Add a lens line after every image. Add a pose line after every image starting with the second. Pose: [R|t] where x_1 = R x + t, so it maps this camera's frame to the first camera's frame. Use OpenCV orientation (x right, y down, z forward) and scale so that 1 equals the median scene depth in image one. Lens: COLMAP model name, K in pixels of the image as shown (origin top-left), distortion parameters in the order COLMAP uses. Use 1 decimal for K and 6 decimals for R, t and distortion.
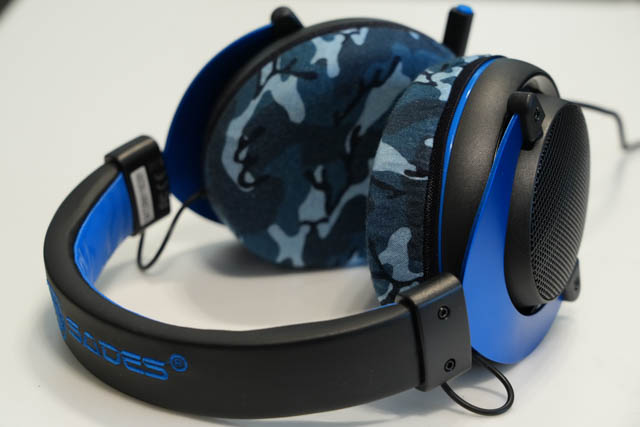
lens RADIAL K [[1906.3, 0, 320.0], [0, 1906.3, 213.5], [0, 0, 1]] dist [0.009703, 1.250740]
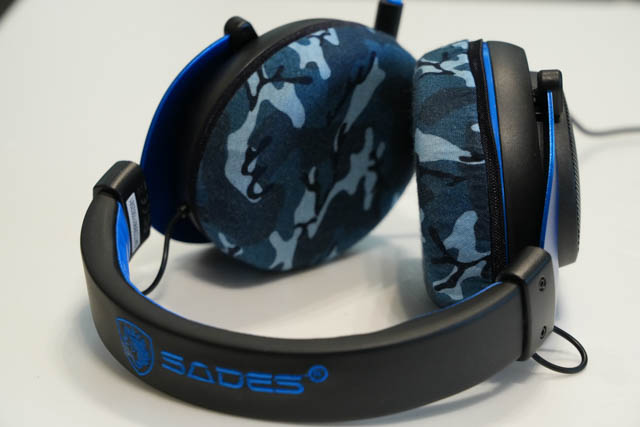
lens RADIAL K [[1906.3, 0, 320.0], [0, 1906.3, 213.5], [0, 0, 1]] dist [0.009703, 1.250740]
pose [[0.930504, -0.144742, 0.336469, -0.351110], [0.142479, 0.989295, 0.031548, -0.032930], [-0.337434, 0.018584, 0.941166, 0.039883]]
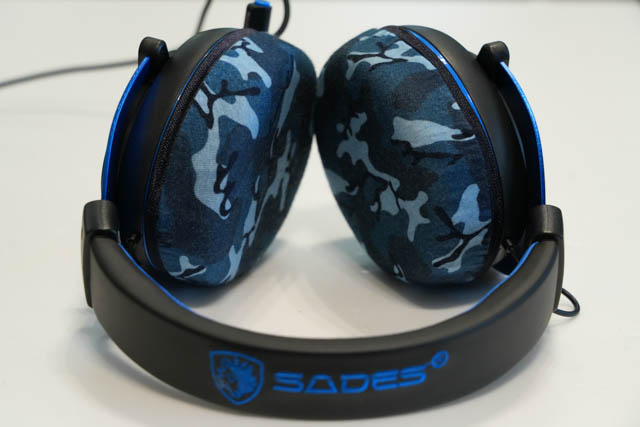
lens RADIAL K [[1906.3, 0, 320.0], [0, 1906.3, 213.5], [0, 0, 1]] dist [0.009703, 1.250740]
pose [[0.637717, -0.295430, 0.711364, -0.733345], [0.288418, 0.947923, 0.135116, -0.138354], [-0.714236, 0.119004, 0.689714, 0.277266]]
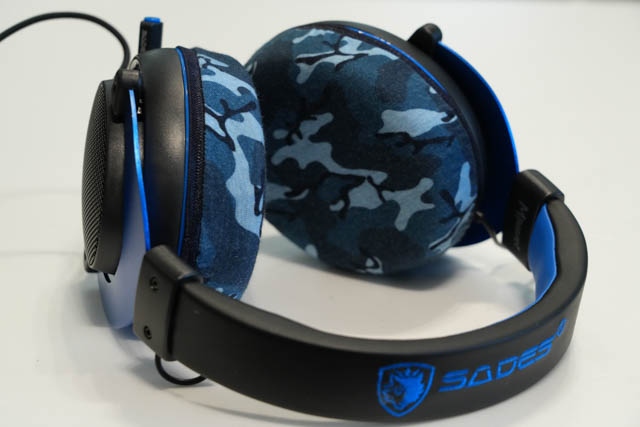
lens RADIAL K [[1906.3, 0, 320.0], [0, 1906.3, 213.5], [0, 0, 1]] dist [0.009703, 1.250740]
pose [[0.139036, -0.374609, 0.916699, -0.931940], [0.348744, 0.884910, 0.308725, -0.316884], [-0.926848, 0.276770, 0.253677, 0.731714]]
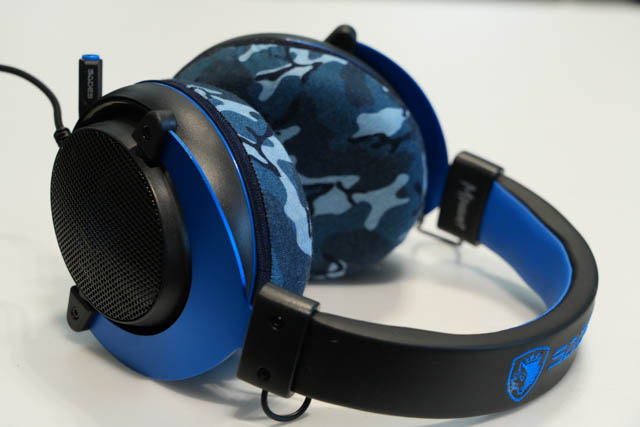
lens RADIAL K [[1906.3, 0, 320.0], [0, 1906.3, 213.5], [0, 0, 1]] dist [0.009703, 1.250740]
pose [[-0.362542, -0.370084, 0.855337, -0.866940], [0.304830, 0.820206, 0.484088, -0.501906], [-0.880705, 0.436235, -0.184547, 1.177007]]
